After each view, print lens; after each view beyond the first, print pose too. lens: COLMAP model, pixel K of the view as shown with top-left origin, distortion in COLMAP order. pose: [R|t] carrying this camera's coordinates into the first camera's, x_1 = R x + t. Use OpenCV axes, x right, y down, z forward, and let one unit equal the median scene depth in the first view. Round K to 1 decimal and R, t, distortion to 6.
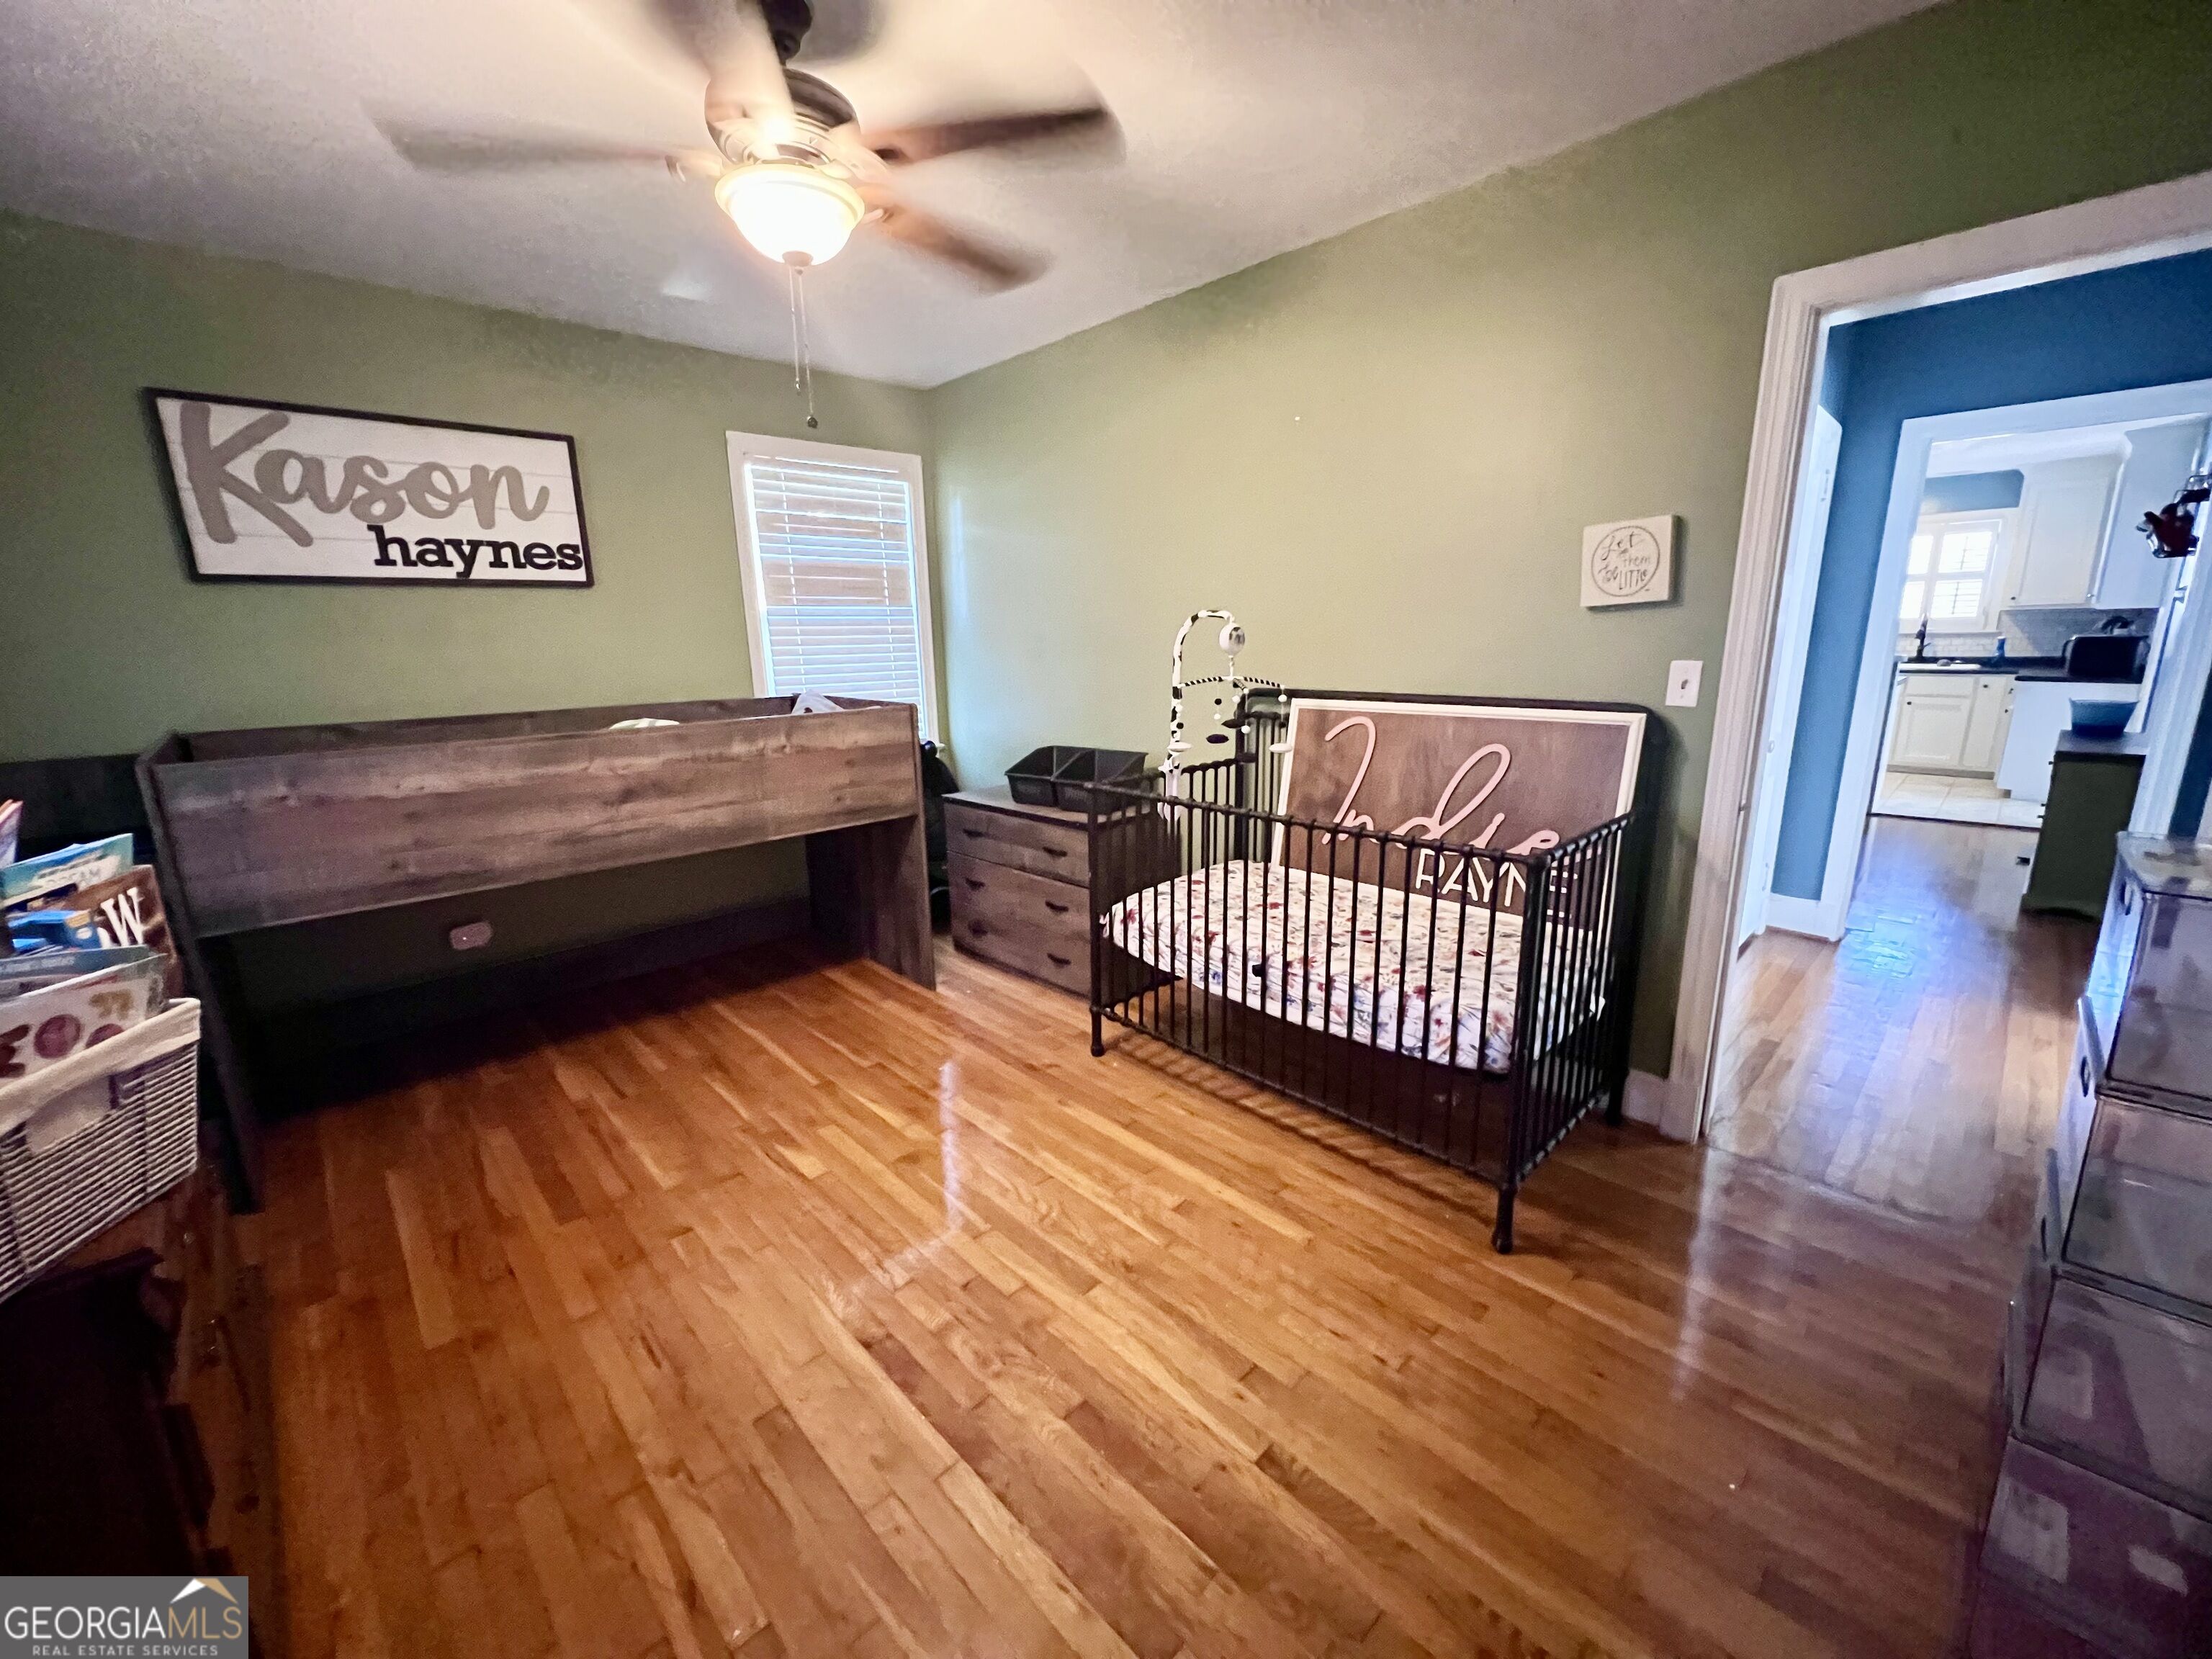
lens RADIAL K [[882.4, 0, 1115.9], [0, 882.4, 837.9], [0, 0, 1]] dist [-0.003753, 0.001053]
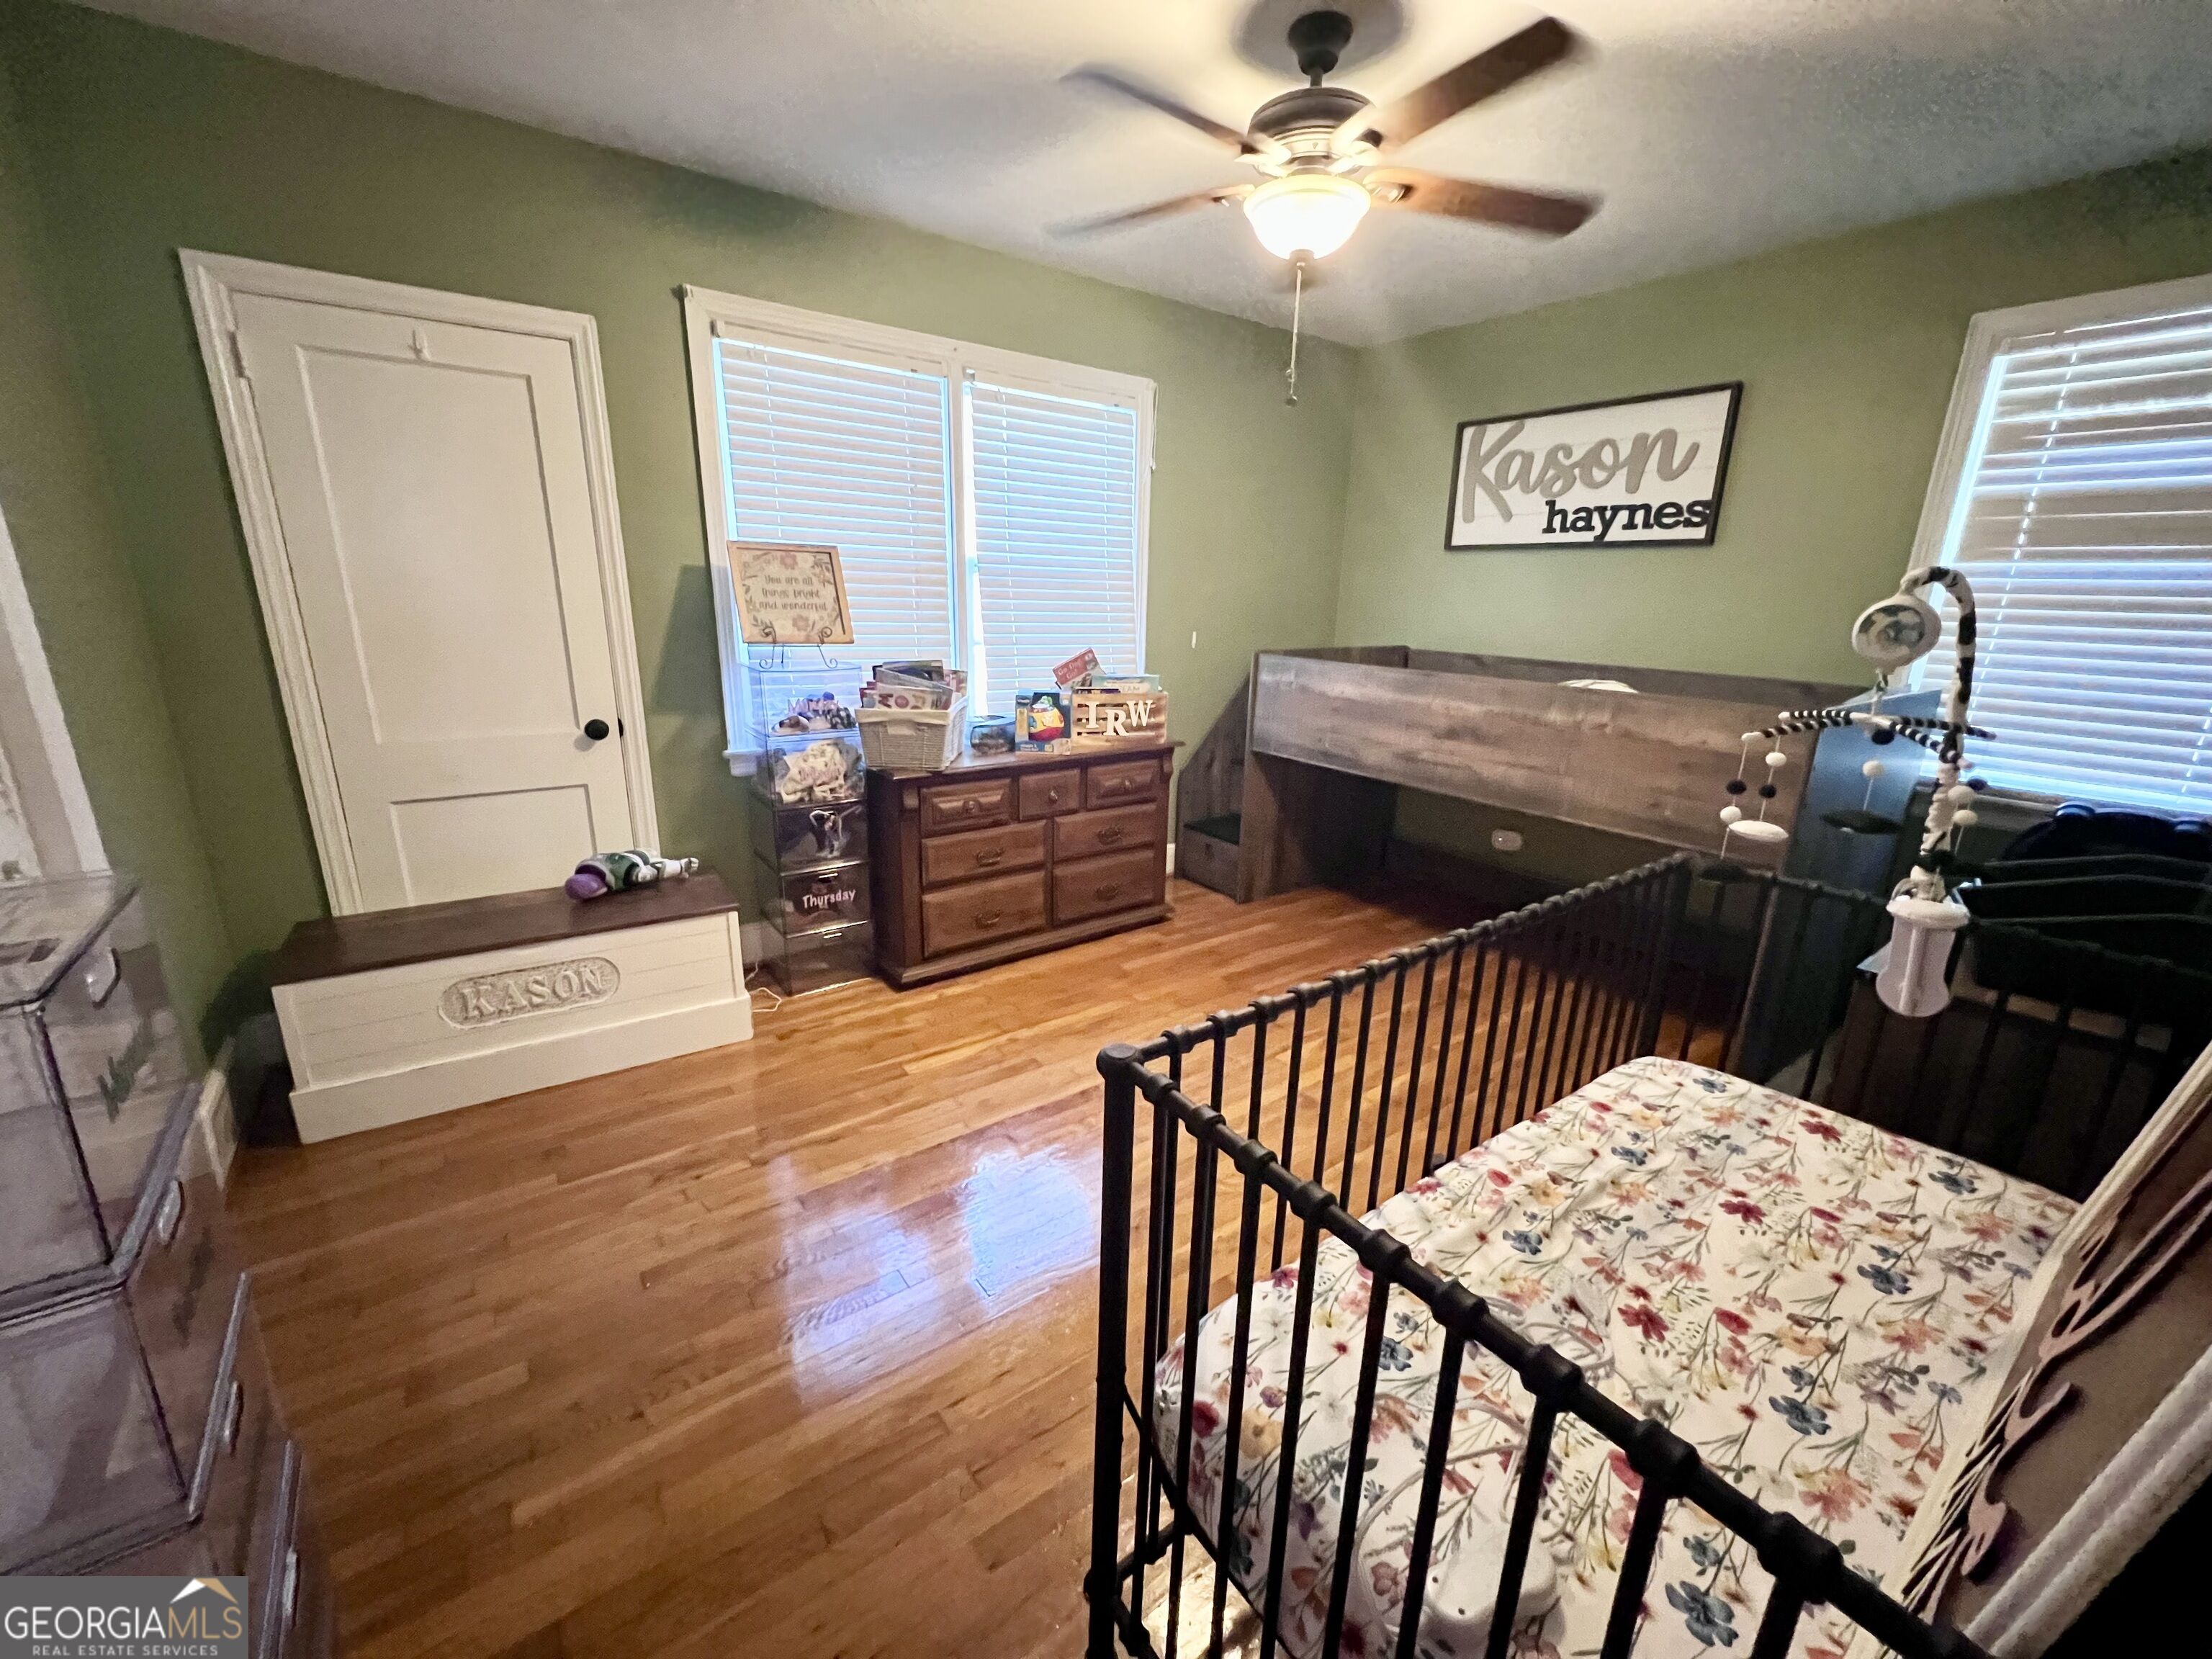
lens RADIAL K [[882.4, 0, 1097.8], [0, 882.4, 835.6], [0, 0, 1]] dist [-0.003753, 0.001053]
pose [[-0.132571, 0.286292, -0.948927, 0.544793], [-0.244879, 0.918238, 0.311244, -0.147415], [0.960448, 0.273634, -0.051625, 0.565025]]
